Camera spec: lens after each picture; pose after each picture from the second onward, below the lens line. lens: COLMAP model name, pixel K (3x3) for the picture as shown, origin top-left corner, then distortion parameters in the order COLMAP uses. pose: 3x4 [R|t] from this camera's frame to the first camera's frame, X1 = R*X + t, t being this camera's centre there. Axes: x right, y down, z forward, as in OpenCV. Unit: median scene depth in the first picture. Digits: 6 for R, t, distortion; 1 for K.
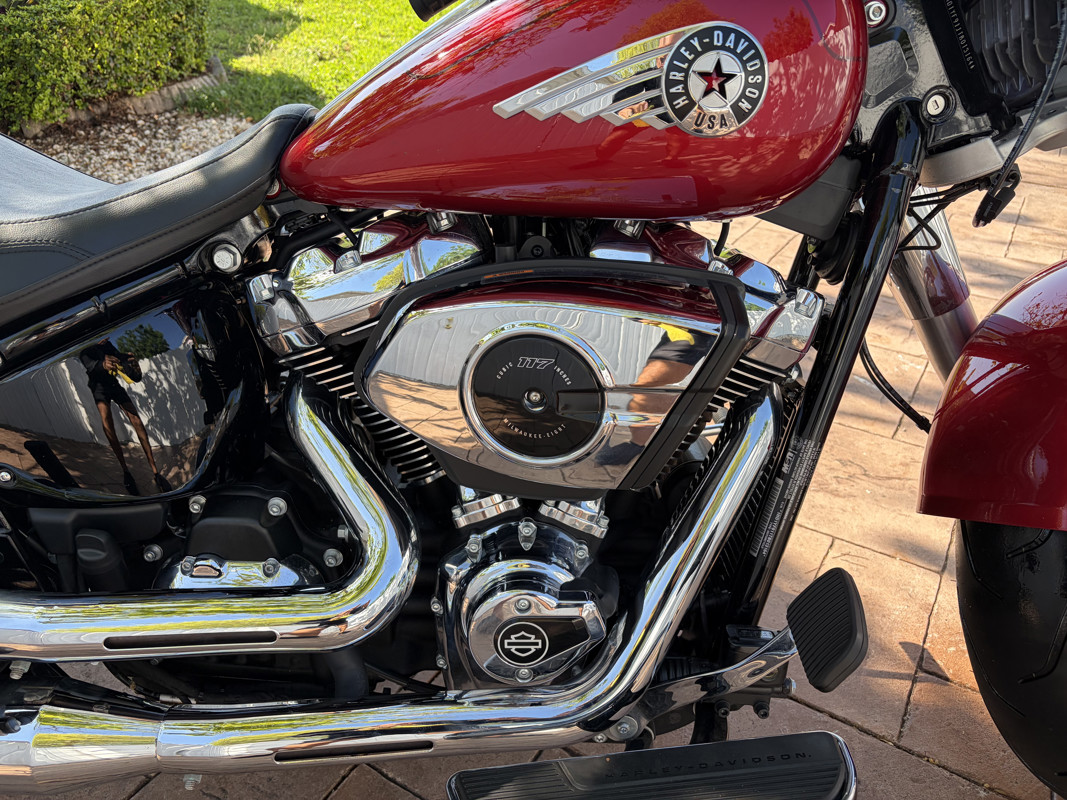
lens RADIAL K [[817.9, 0, 545.2], [0, 817.9, 403.0], [0, 0, 1]] dist [-0.002198, -0.009500]
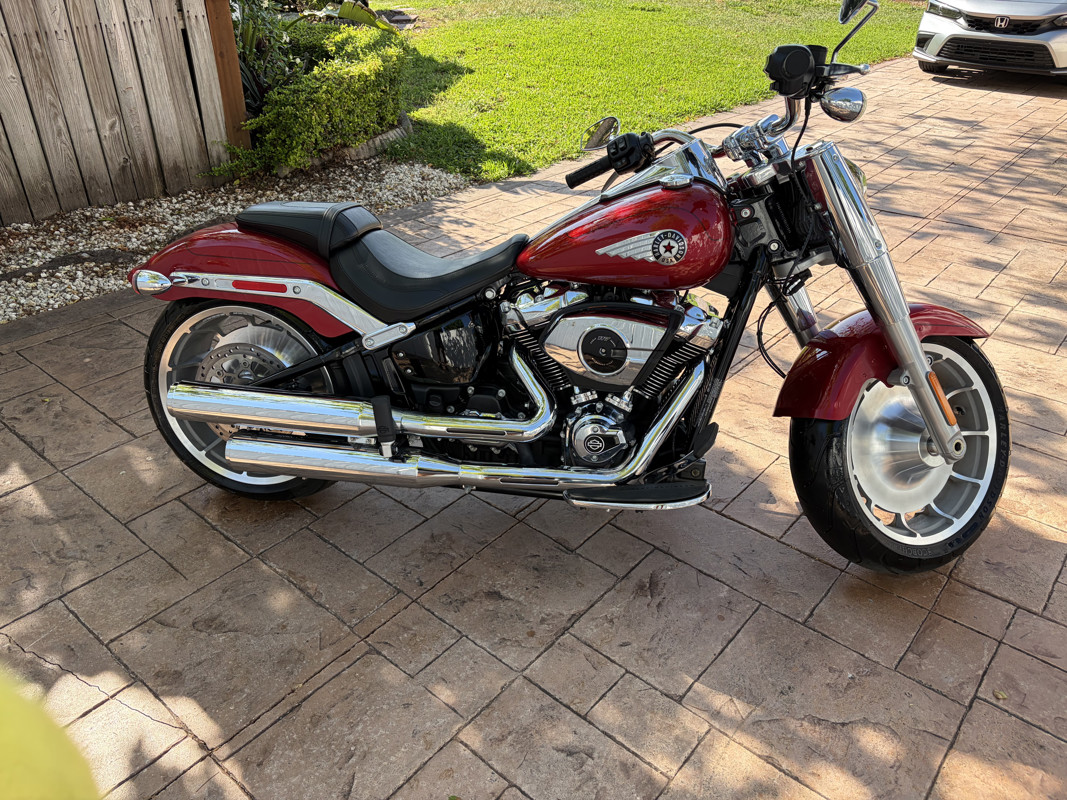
lens RADIAL K [[817.9, 0, 545.2], [0, 817.9, 403.0], [0, 0, 1]] dist [-0.002198, -0.009500]
pose [[0.988805, 0.065300, -0.134167, 0.149166], [-0.065985, 0.997820, -0.000659, 0.156110], [0.133832, 0.009505, 0.990958, -1.529880]]
